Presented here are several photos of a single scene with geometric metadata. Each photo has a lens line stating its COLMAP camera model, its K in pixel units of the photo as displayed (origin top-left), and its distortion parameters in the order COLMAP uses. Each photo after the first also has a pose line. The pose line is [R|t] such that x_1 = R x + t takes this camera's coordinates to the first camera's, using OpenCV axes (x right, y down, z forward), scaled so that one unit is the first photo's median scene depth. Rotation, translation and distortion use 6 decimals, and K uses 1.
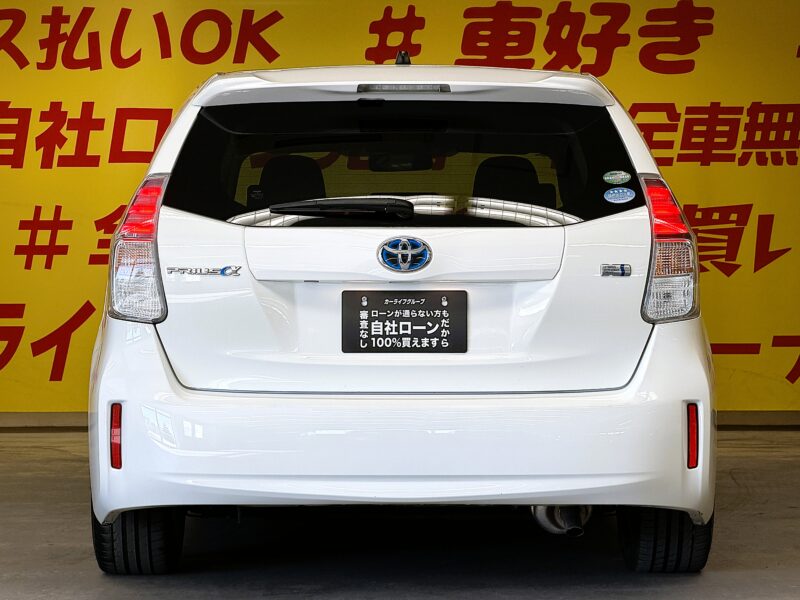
lens RADIAL K [[2535.7, 0, 343.7], [0, 2535.7, 298.9], [0, 0, 1]] dist [0.154179, 0.646462]
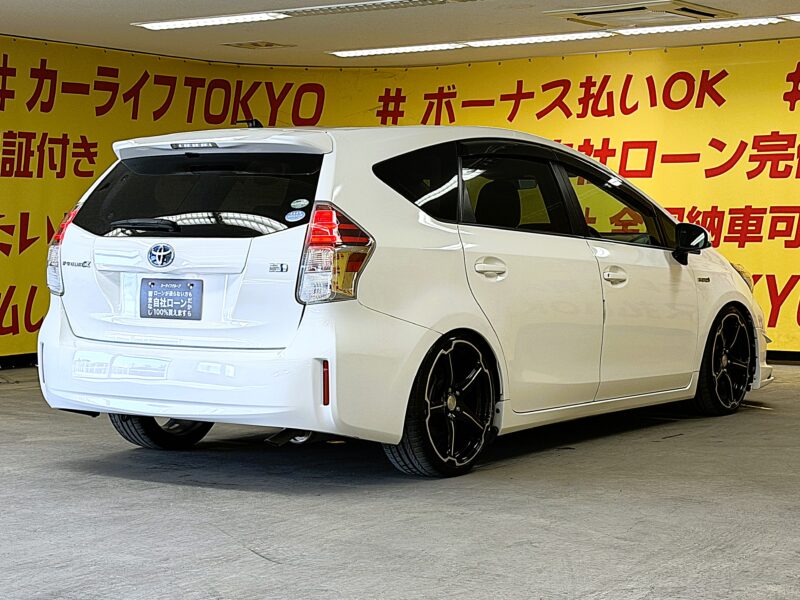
lens RADIAL K [[1596.1, 0, 400.0], [0, 1596.1, 300.0], [0, 0, 1]] dist [0.125752, 0.162586]
pose [[0.829853, 0.026888, -0.557334, 0.665248], [-0.009559, 0.999377, 0.033981, -0.024110], [0.557900, -0.022872, 0.829593, 0.268896]]
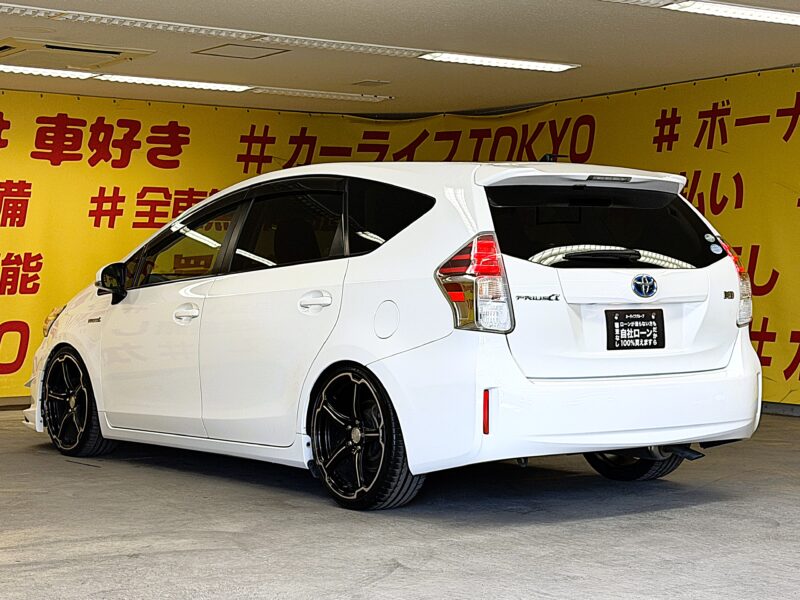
lens RADIAL K [[1596.1, 0, 400.0], [0, 1596.1, 300.0], [0, 0, 1]] dist [0.125752, 0.162586]
pose [[0.800680, -0.010526, 0.598999, -0.665435], [0.015960, 0.999866, -0.003763, -0.007404], [-0.598879, 0.012573, 0.800741, 0.294743]]
